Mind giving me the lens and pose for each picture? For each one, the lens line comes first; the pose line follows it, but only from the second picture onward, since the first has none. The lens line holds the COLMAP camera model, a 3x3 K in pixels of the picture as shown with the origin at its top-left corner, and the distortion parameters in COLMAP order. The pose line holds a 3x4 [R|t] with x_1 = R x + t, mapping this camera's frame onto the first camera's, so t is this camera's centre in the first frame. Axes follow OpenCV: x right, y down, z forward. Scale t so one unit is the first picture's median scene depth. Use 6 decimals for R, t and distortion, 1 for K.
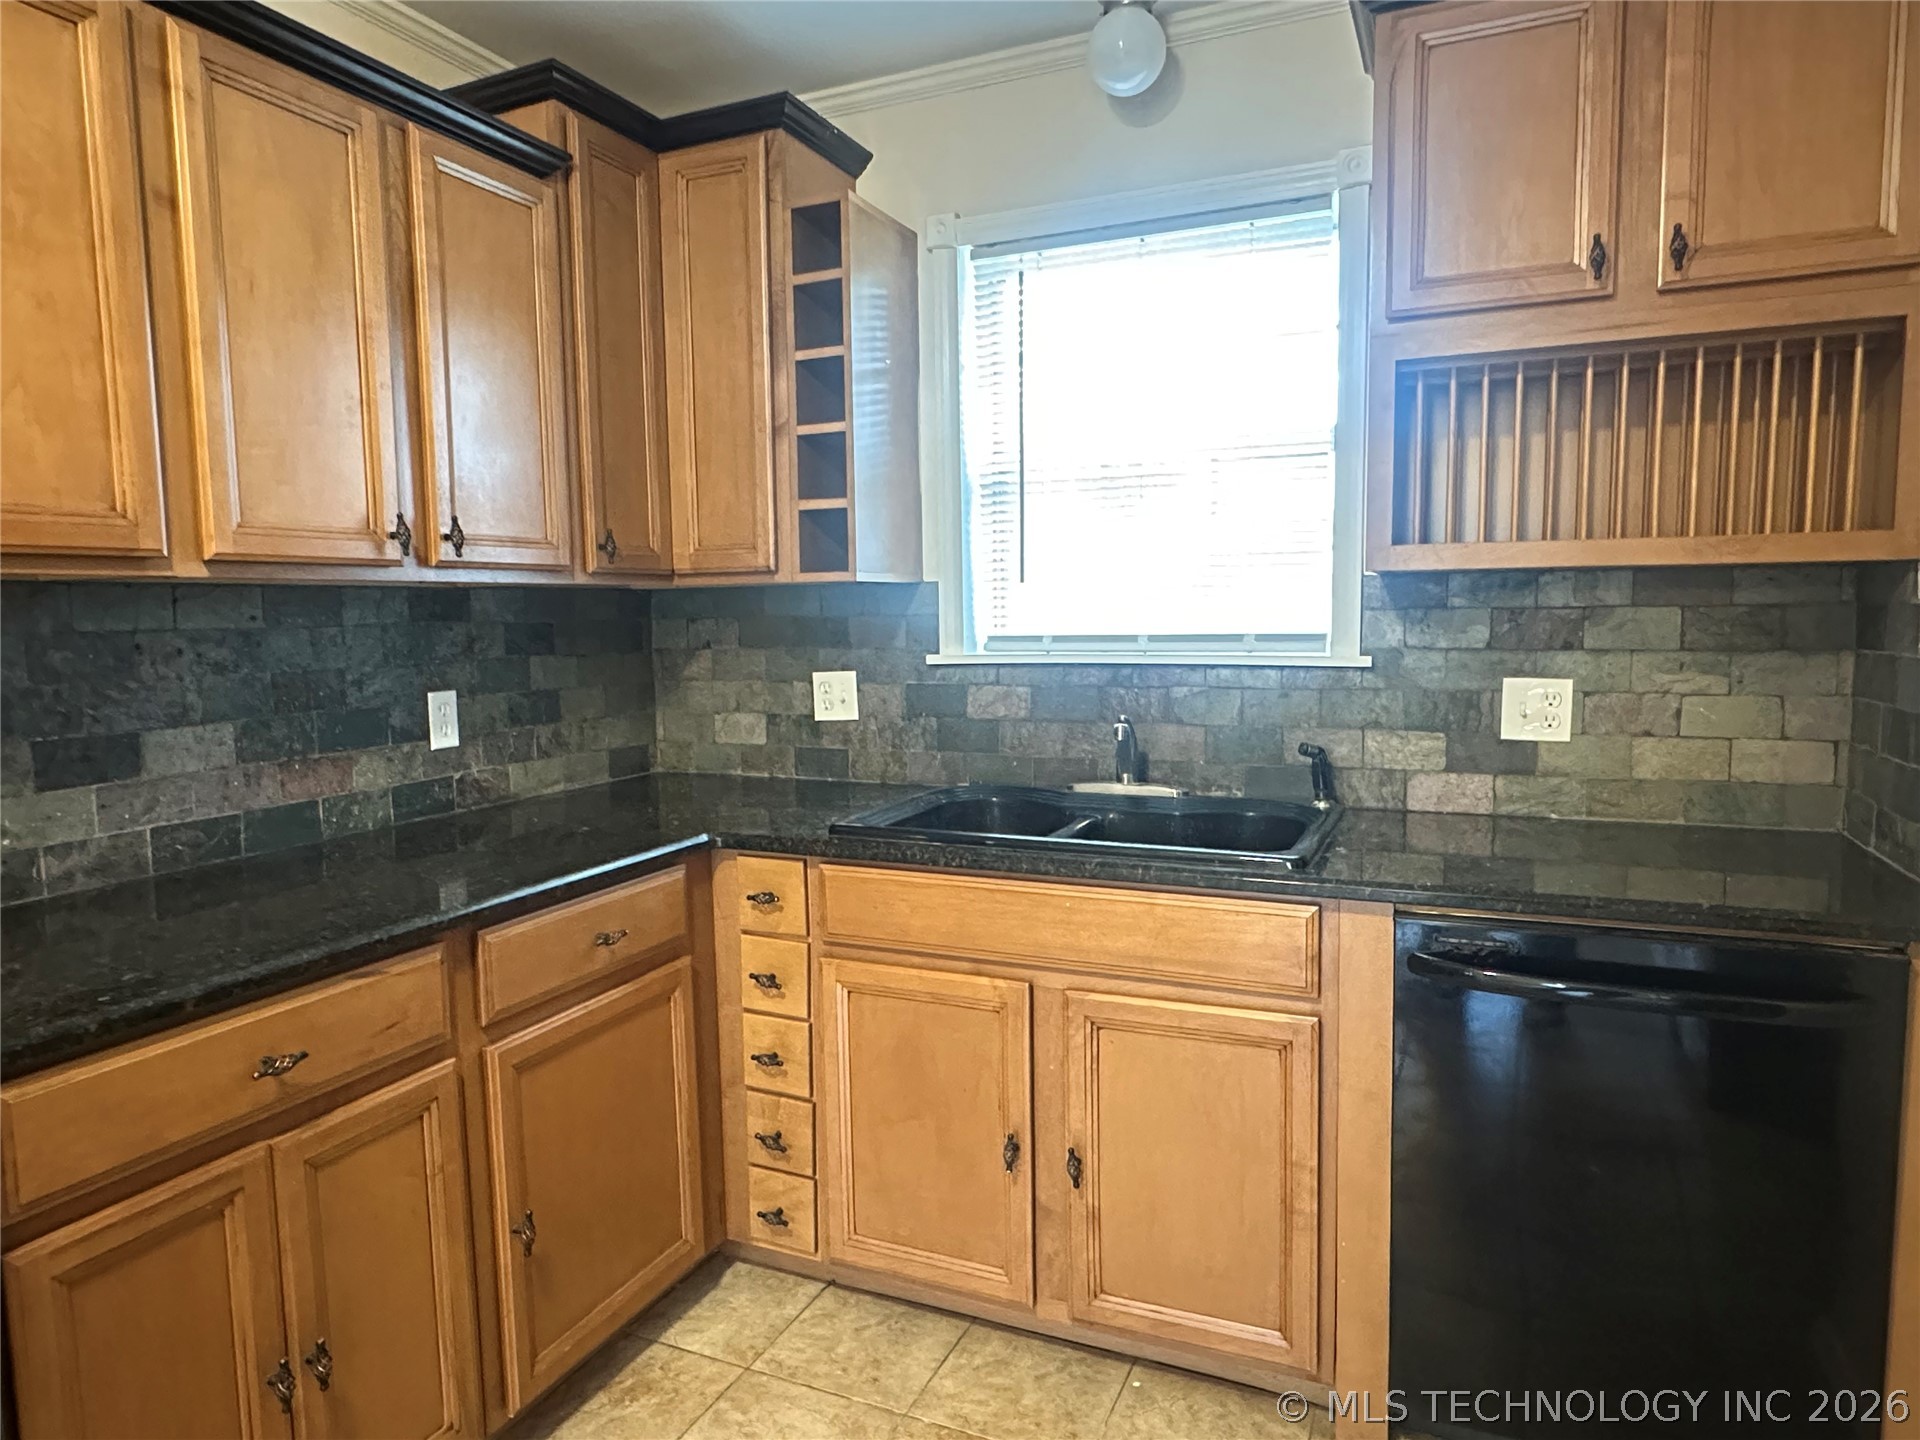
lens RADIAL K [[1175.6, 0, 954.5], [0, 1175.6, 716.2], [0, 0, 1]] dist [-0.014272, -0.006247]
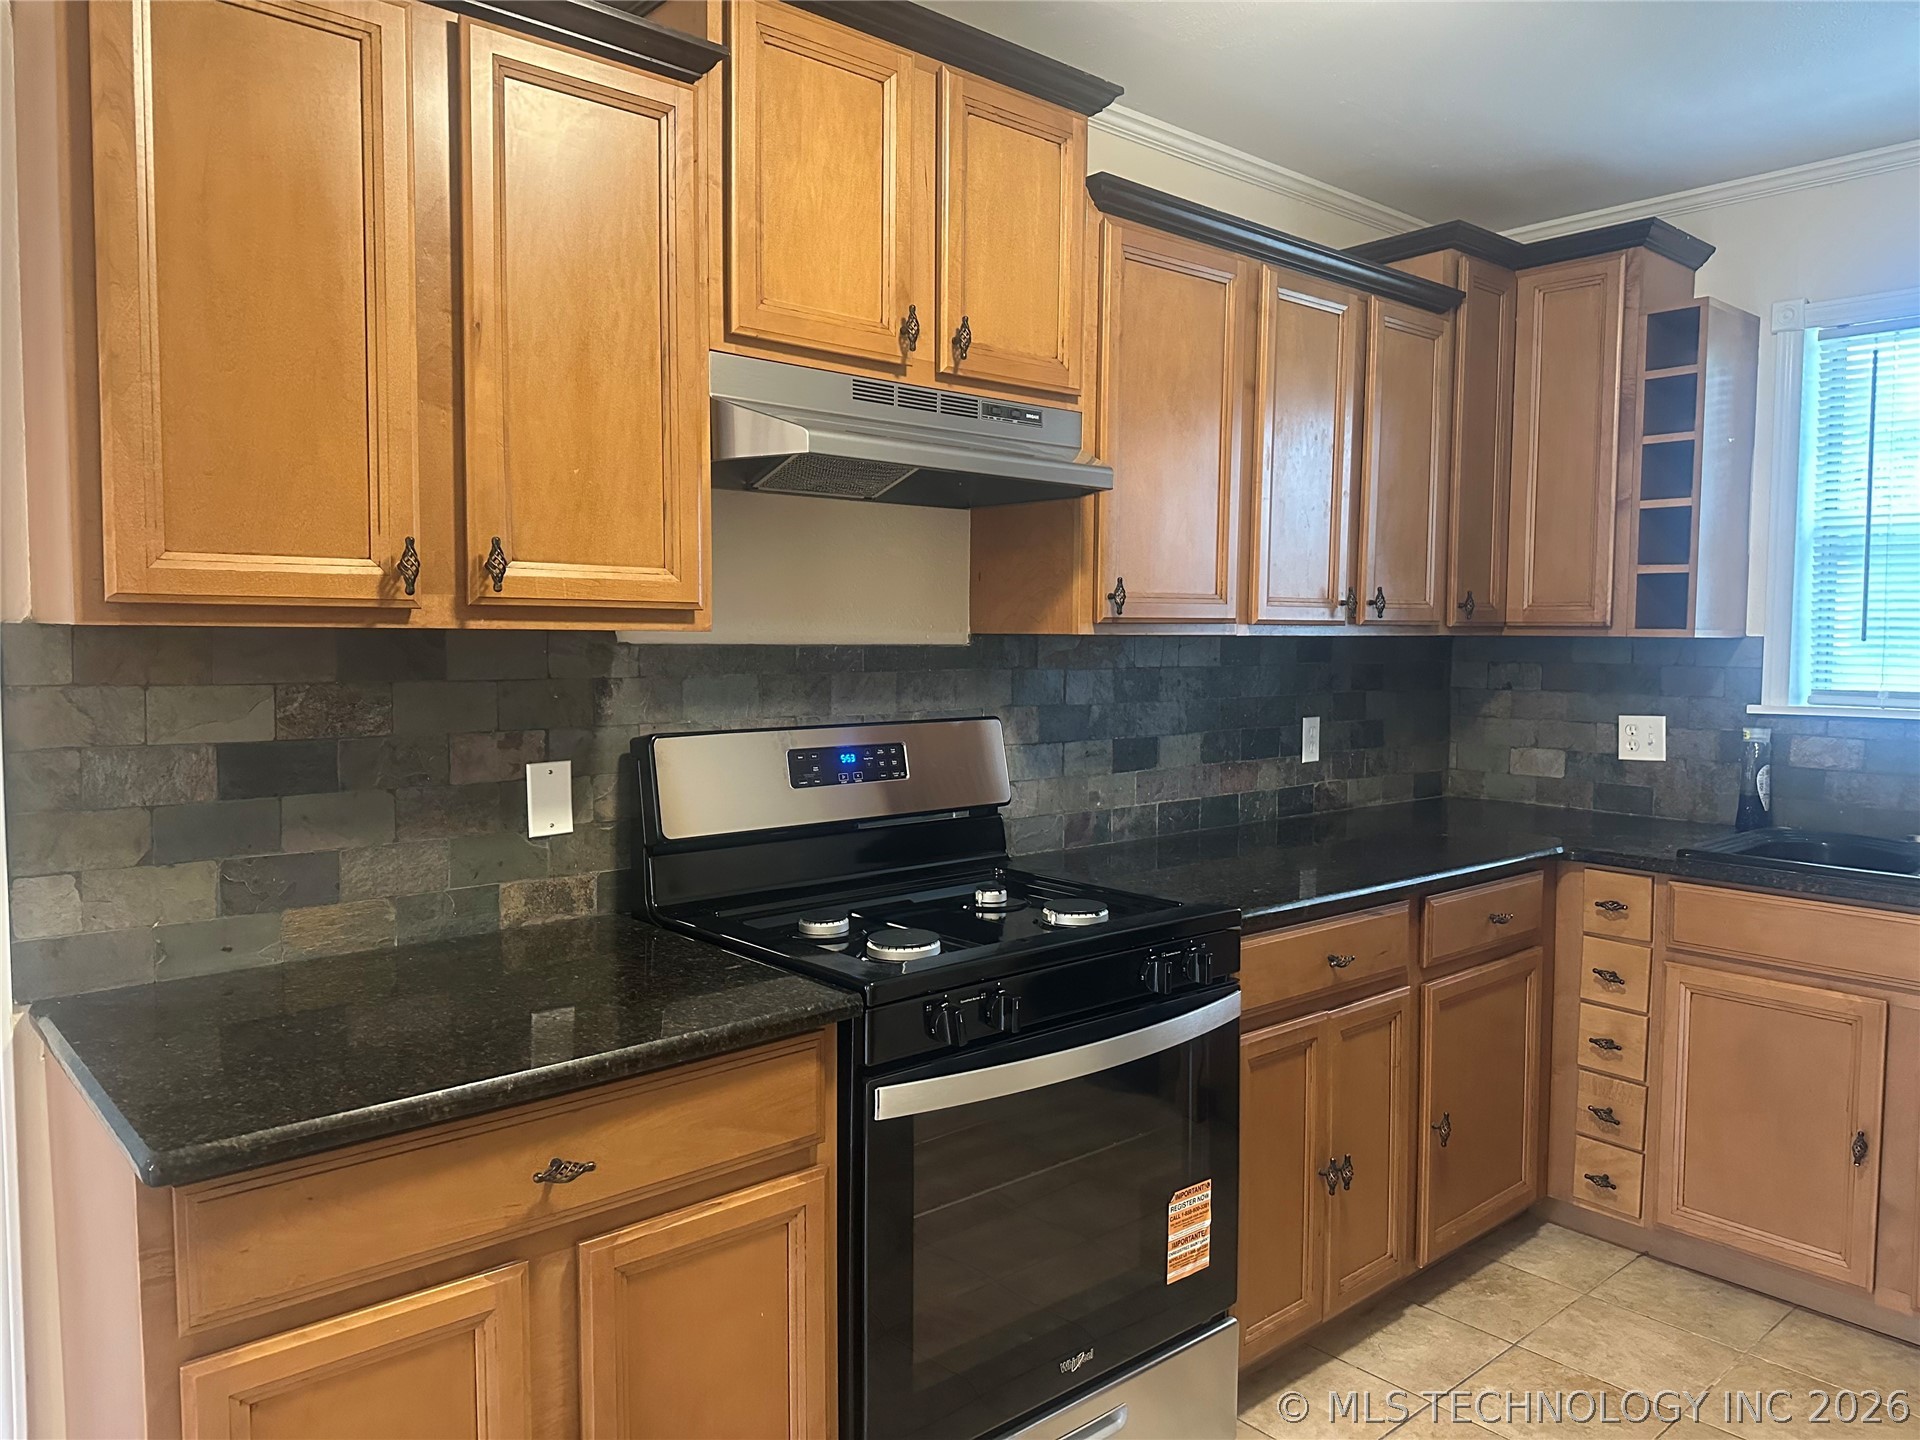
lens RADIAL K [[1331.5, 0, 968.2], [0, 1331.5, 711.6], [0, 0, 1]] dist [0.050382, -0.058641]
pose [[0.908221, 0.047842, -0.415748, -0.194653], [-0.059447, 0.998119, -0.015007, 0.017722], [0.414248, 0.038344, 0.909356, -0.507407]]
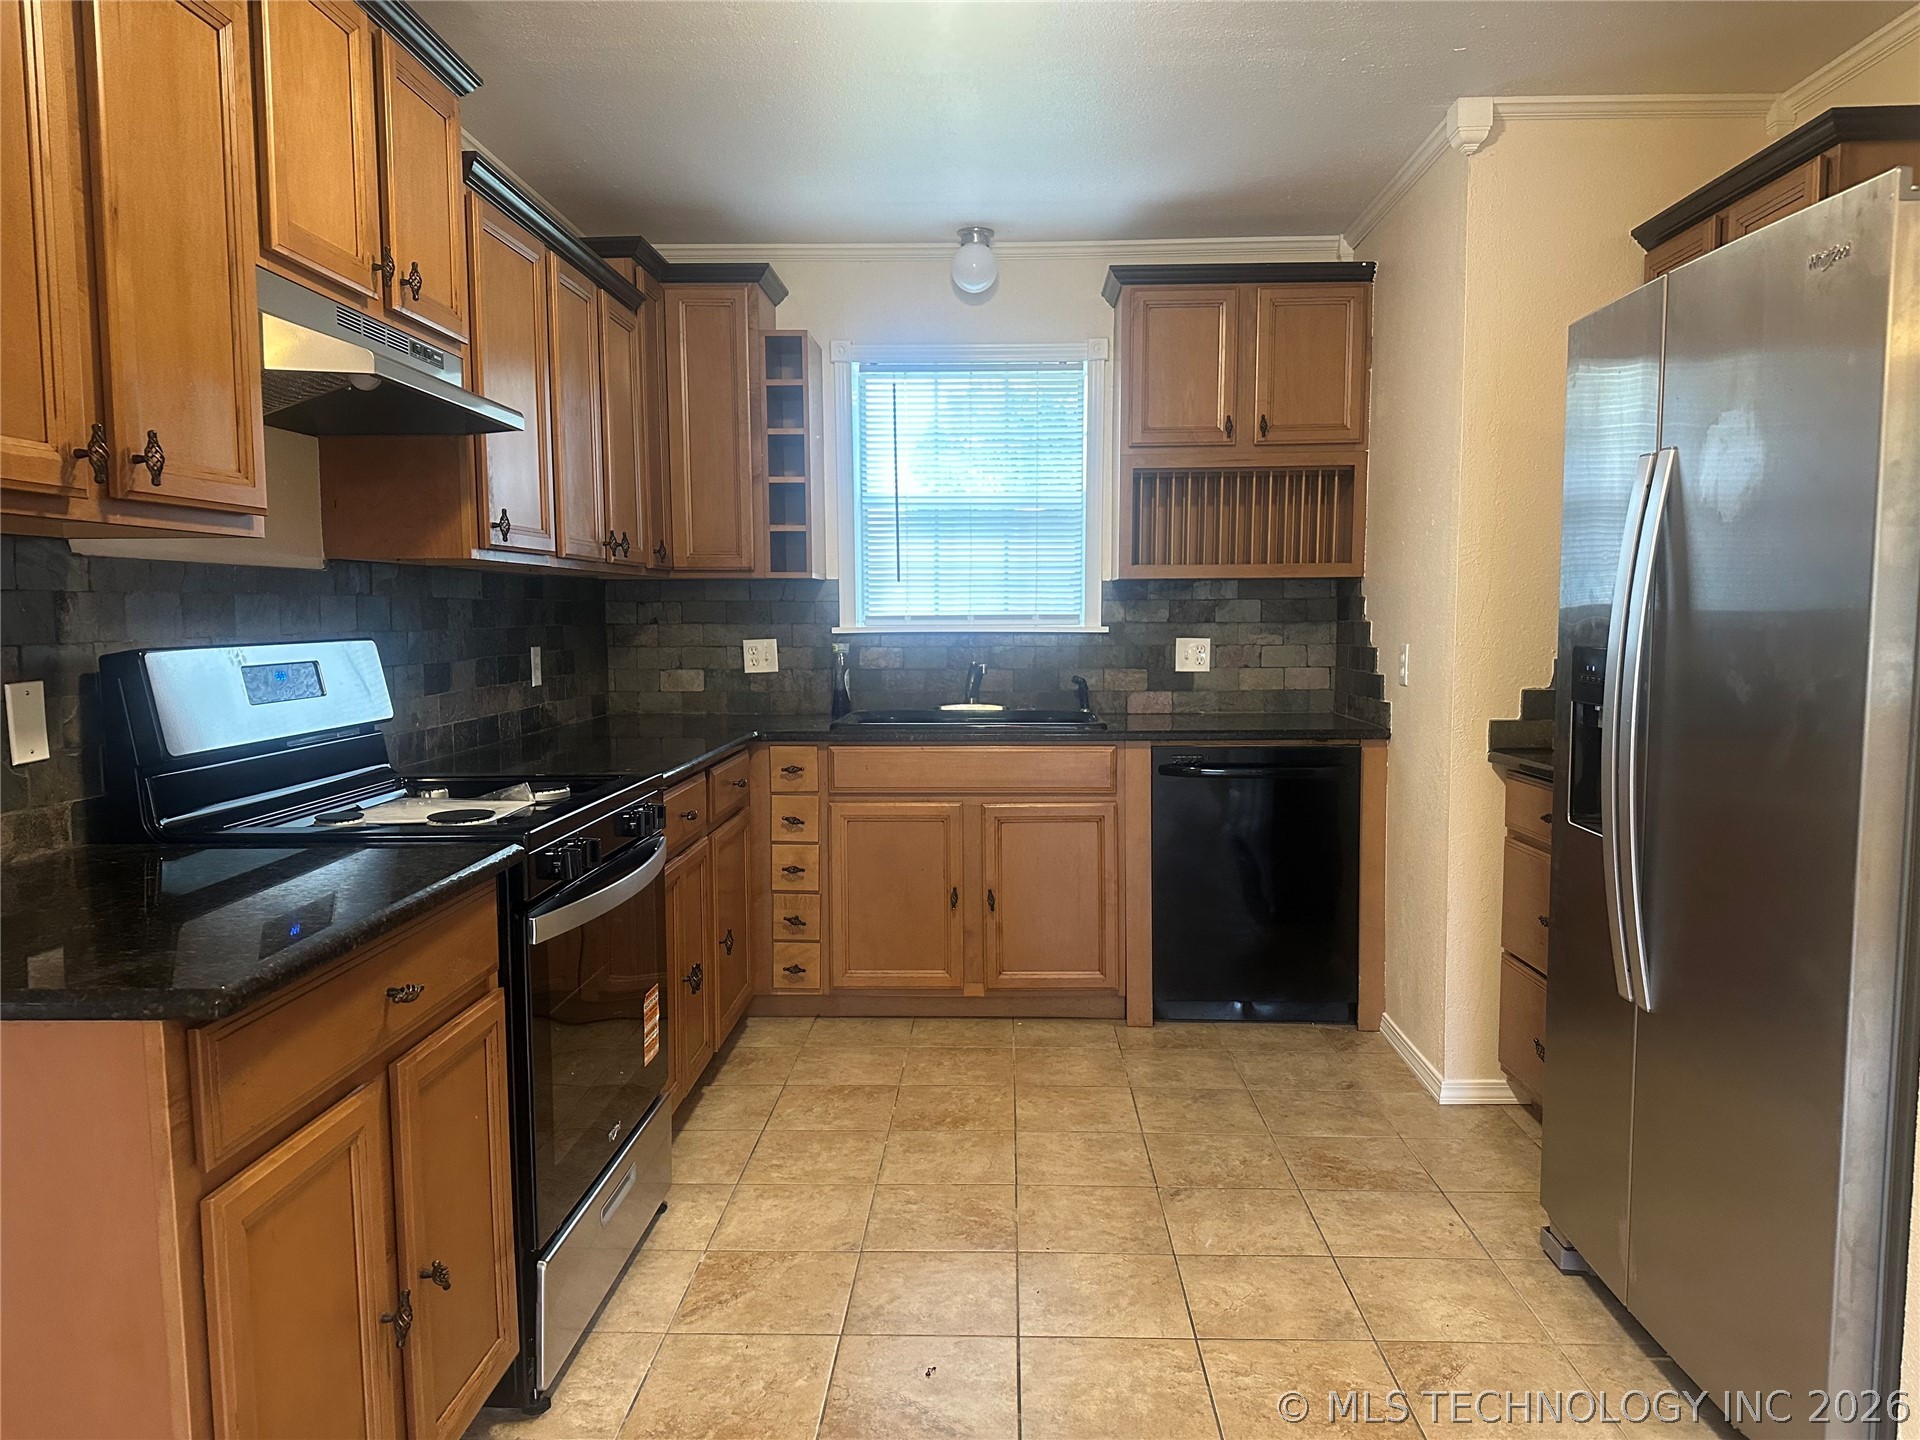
lens RADIAL K [[1331.5, 0, 973.6], [0, 1331.5, 728.8], [0, 0, 1]] dist [0.050382, -0.058641]
pose [[0.923016, -0.022314, 0.384114, -0.633493], [0.024563, 0.999698, -0.000951, 0.104411], [-0.383976, 0.010313, 0.923285, -0.808618]]
